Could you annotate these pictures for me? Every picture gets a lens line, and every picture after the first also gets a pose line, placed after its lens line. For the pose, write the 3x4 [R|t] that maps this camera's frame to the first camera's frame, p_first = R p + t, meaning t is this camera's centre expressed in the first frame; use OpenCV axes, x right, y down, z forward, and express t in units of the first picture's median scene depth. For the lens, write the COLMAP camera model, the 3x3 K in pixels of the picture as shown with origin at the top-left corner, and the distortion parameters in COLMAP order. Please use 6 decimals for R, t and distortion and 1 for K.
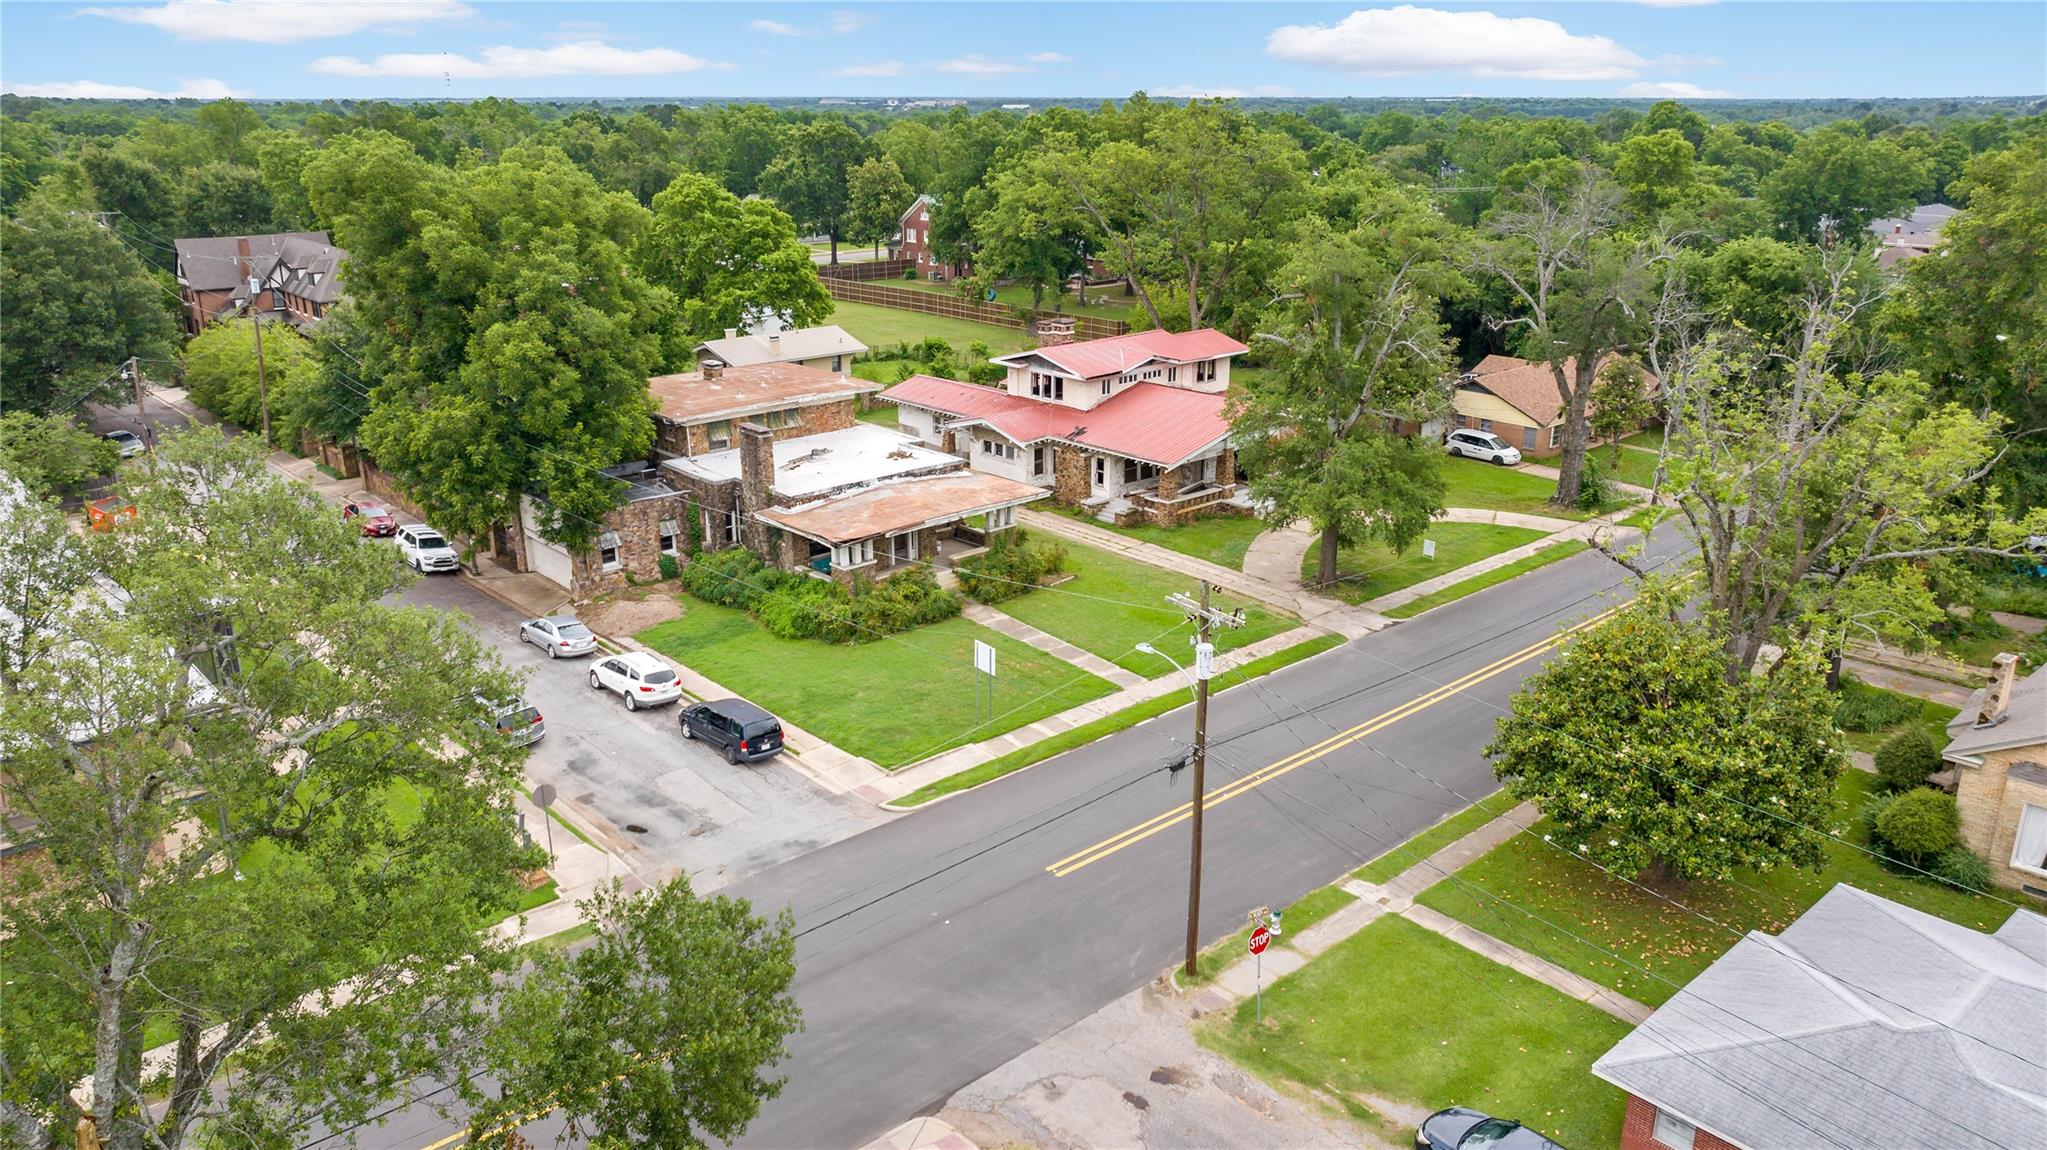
lens RADIAL K [[1455.4, 0, 1030.3], [0, 1455.4, 576.8], [0, 0, 1]] dist [-0.016837, 0.018867]
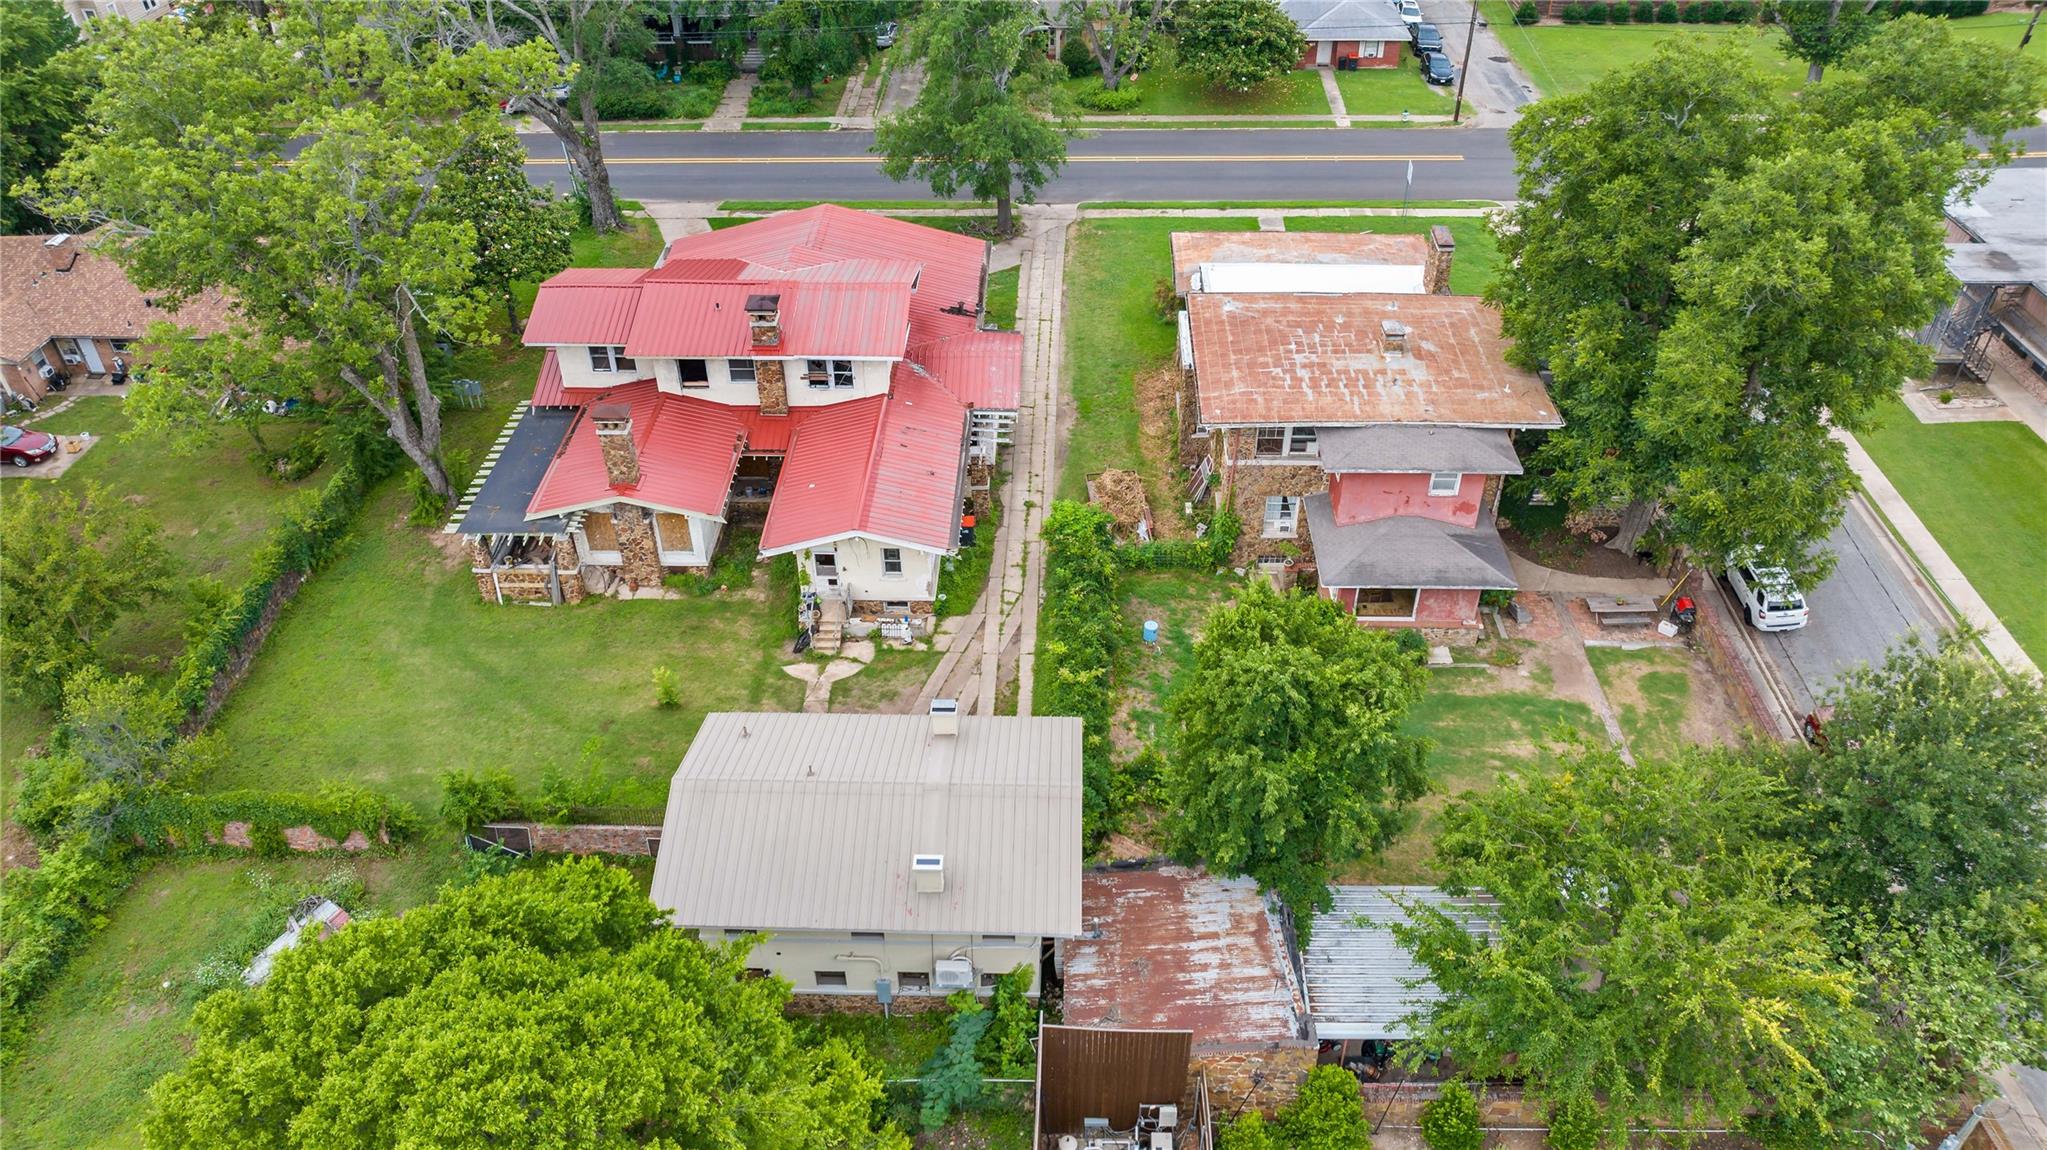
lens RADIAL K [[1455.4, 0, 1033.9], [0, 1455.4, 570.0], [0, 0, 1]] dist [-0.016837, 0.018867]
pose [[-0.723097, -0.419643, 0.548663, -0.575467], [0.219092, 0.613954, 0.758327, -0.709820], [-0.655080, 0.668551, -0.352008, 1.575755]]
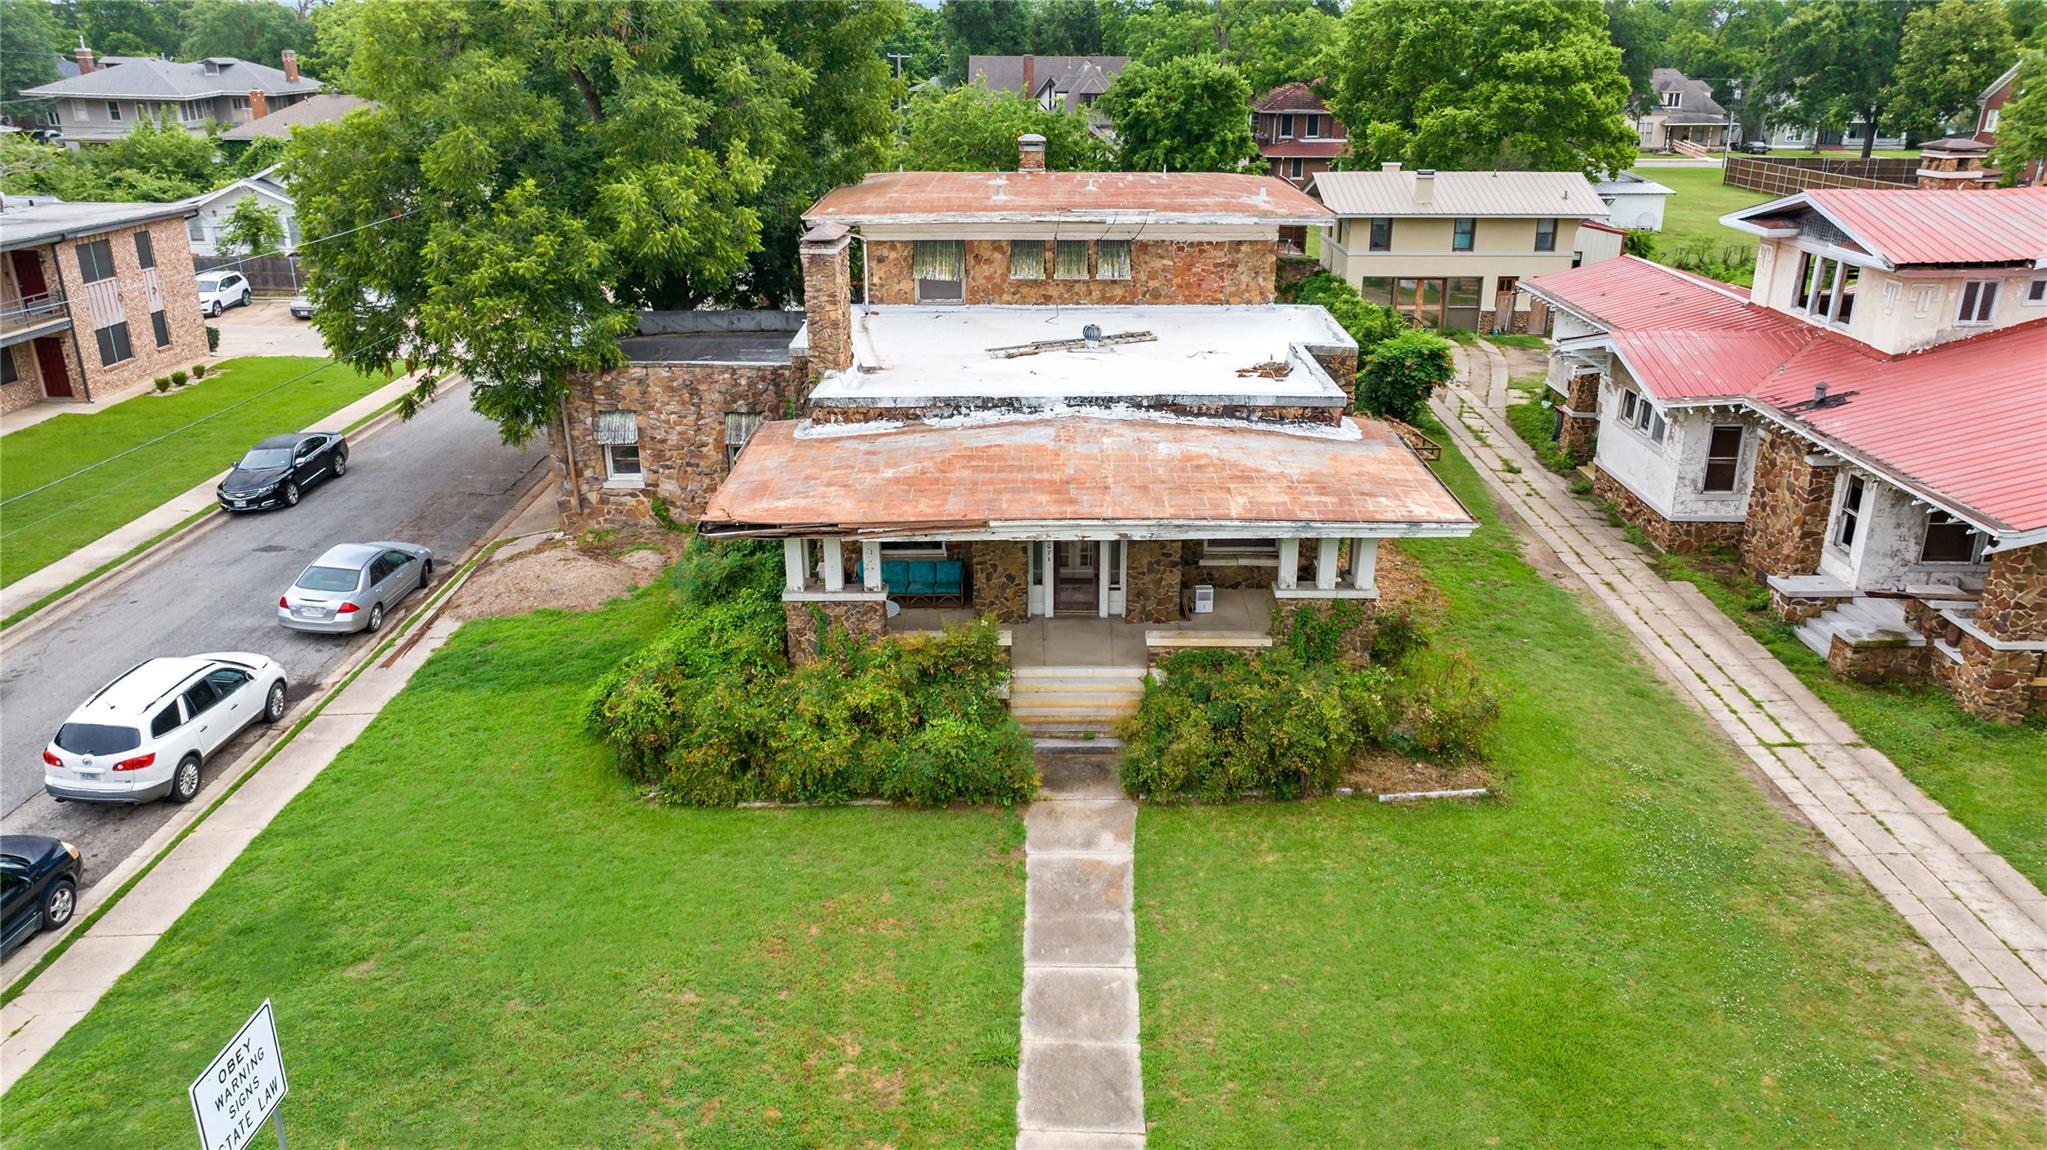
lens RADIAL K [[1455.4, 0, 1034.3], [0, 1455.4, 567.5], [0, 0, 1]] dist [-0.016837, 0.018867]
pose [[0.739773, 0.235266, -0.630385, 0.150931], [-0.214258, 0.970478, 0.110755, -0.064195], [0.637832, 0.053131, 0.768341, 0.678094]]
